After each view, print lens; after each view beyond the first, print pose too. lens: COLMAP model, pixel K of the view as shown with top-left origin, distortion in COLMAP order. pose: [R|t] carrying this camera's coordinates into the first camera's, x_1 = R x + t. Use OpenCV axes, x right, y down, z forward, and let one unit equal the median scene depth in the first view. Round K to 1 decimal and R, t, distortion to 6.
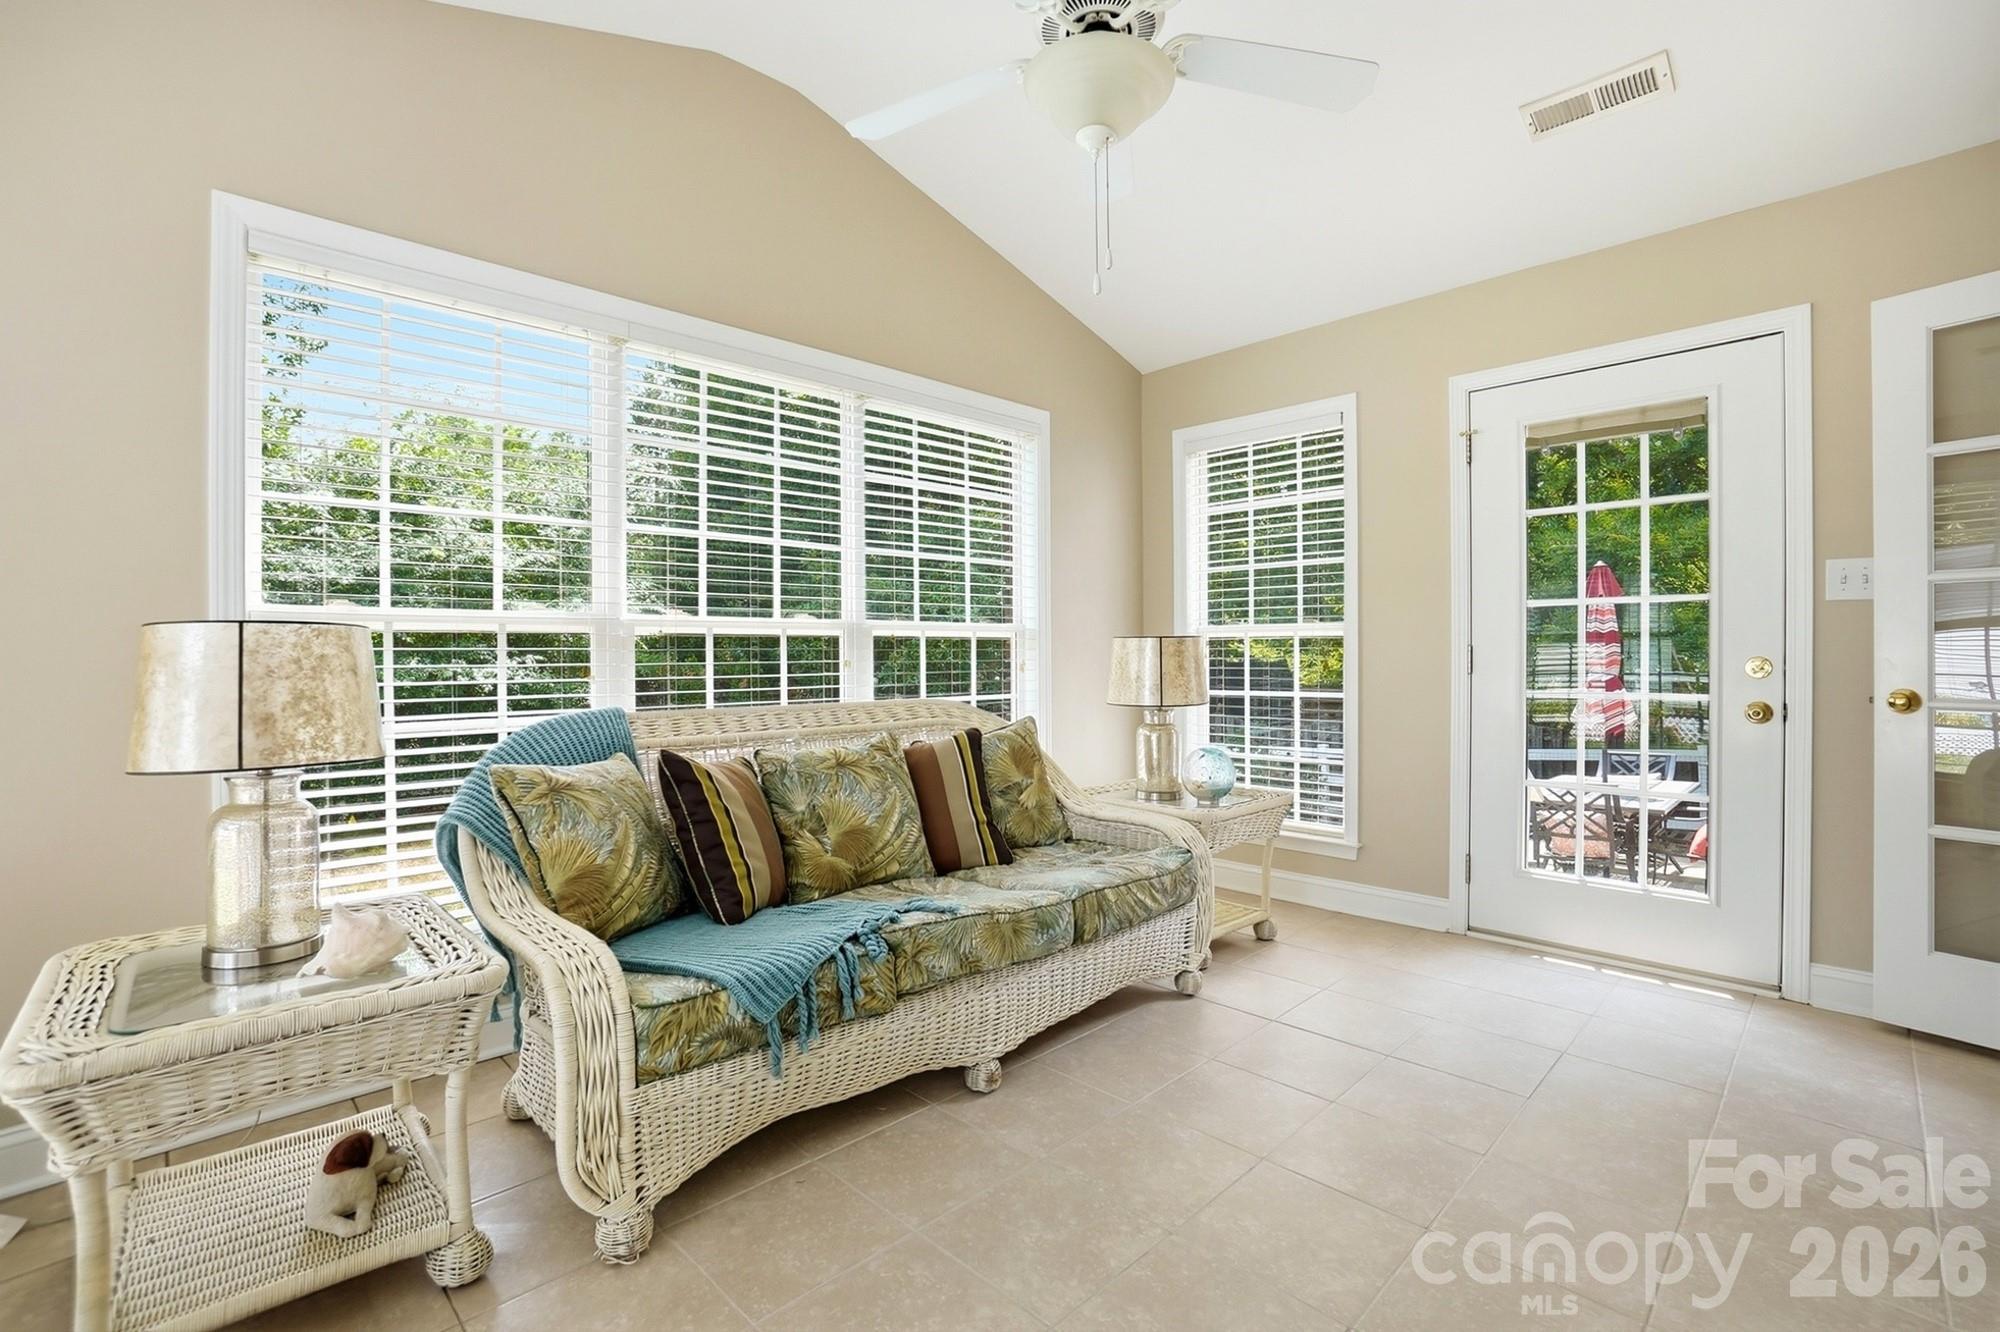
lens RADIAL K [[901.5, 0, 988.4], [0, 901.5, 657.6], [0, 0, 1]] dist [-0.036021, 0.014143]
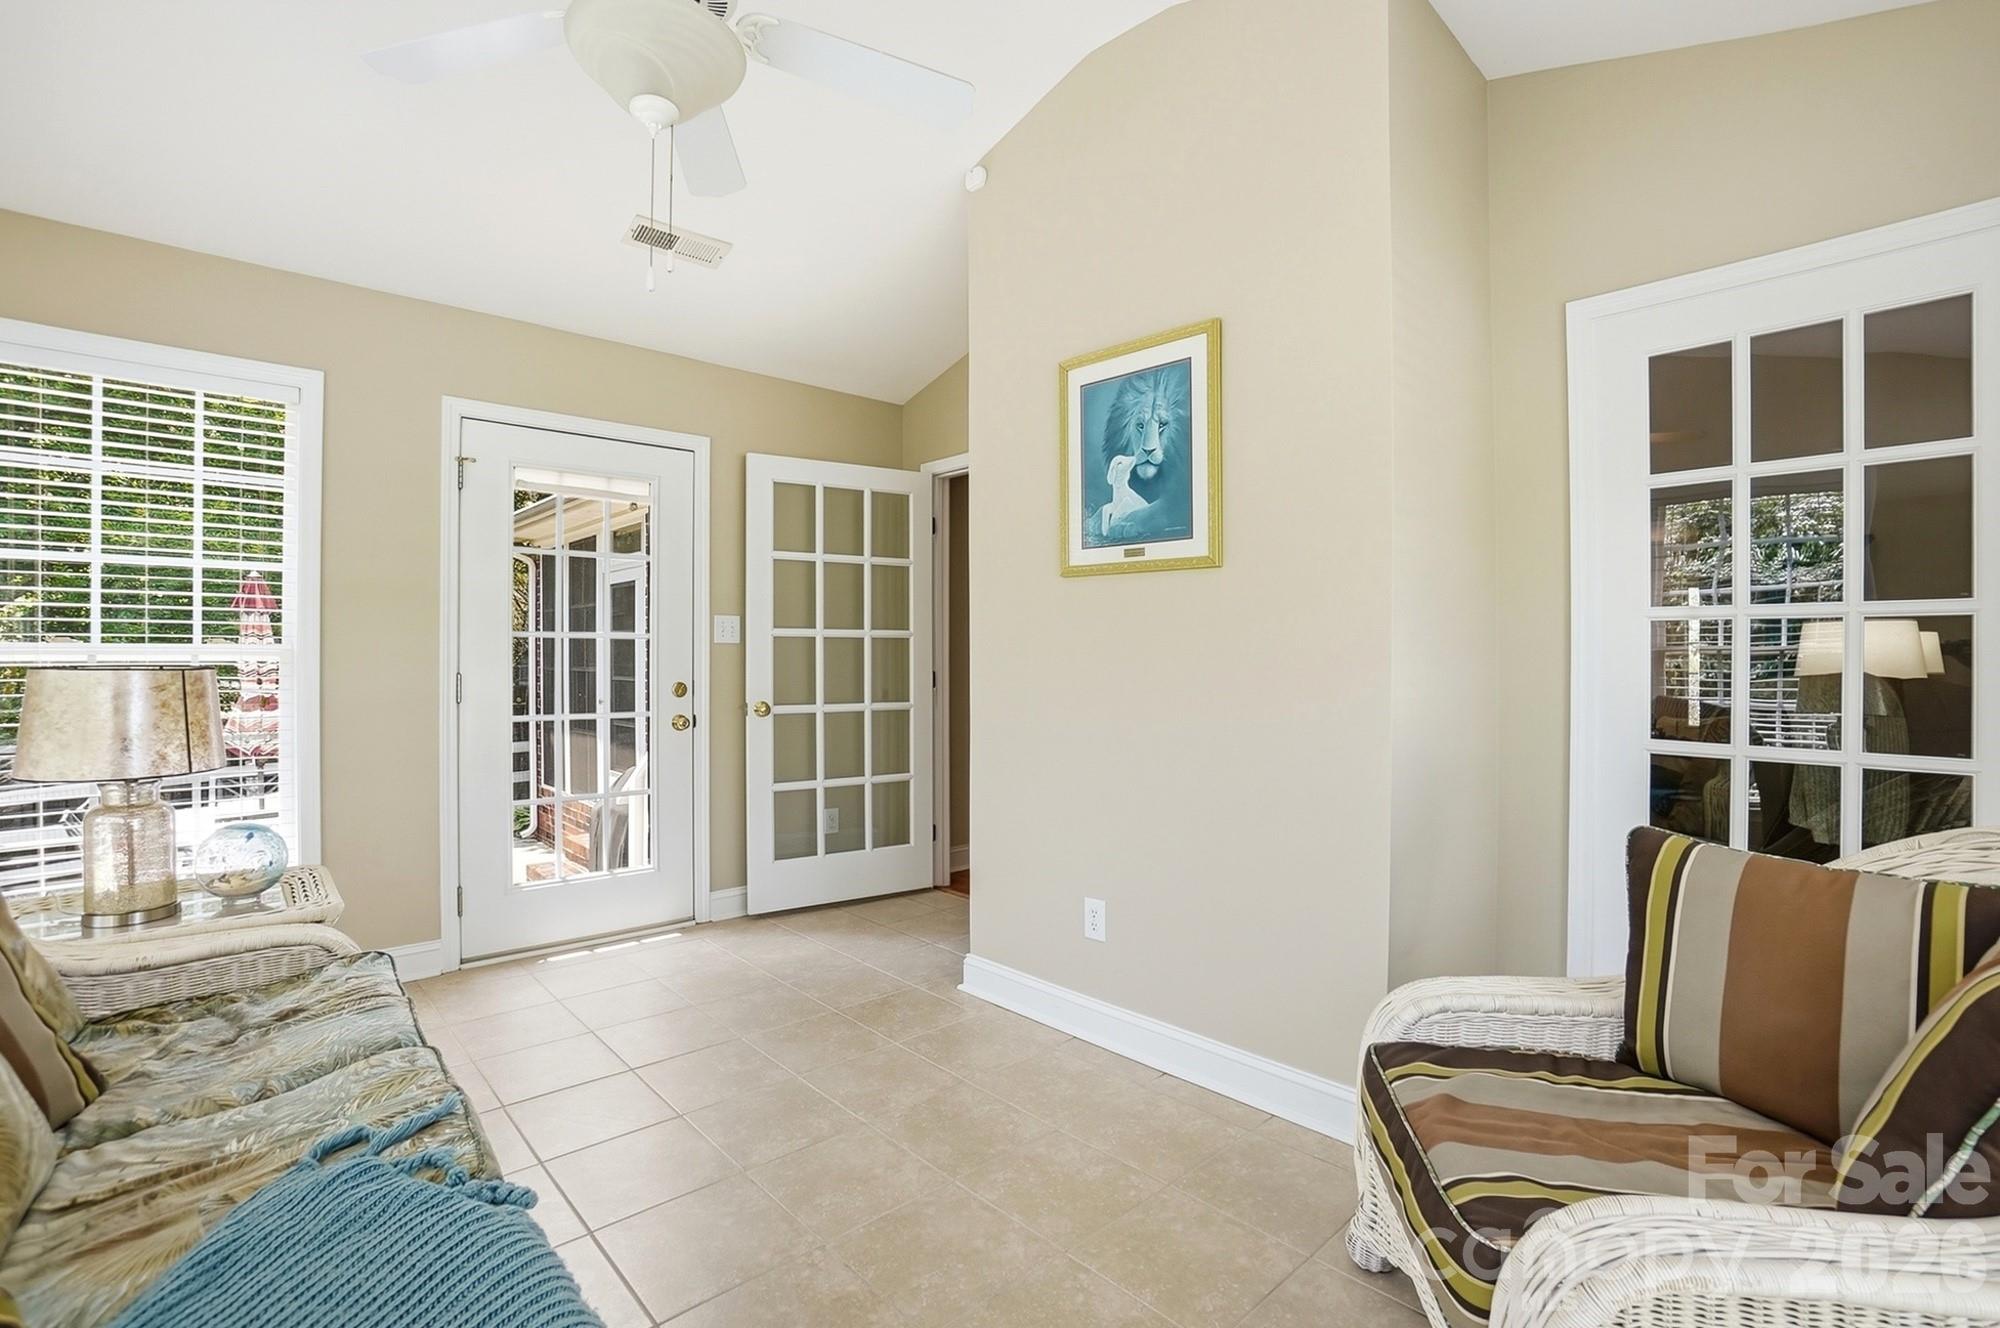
lens RADIAL K [[901.5, 0, 988.4], [0, 901.5, 655.6], [0, 0, 1]] dist [-0.036021, 0.014143]
pose [[0.050610, 0.008630, 0.998681, -0.459430], [0.008493, 0.999923, -0.009071, -0.022522], [-0.998682, 0.008941, 0.050533, 0.412380]]
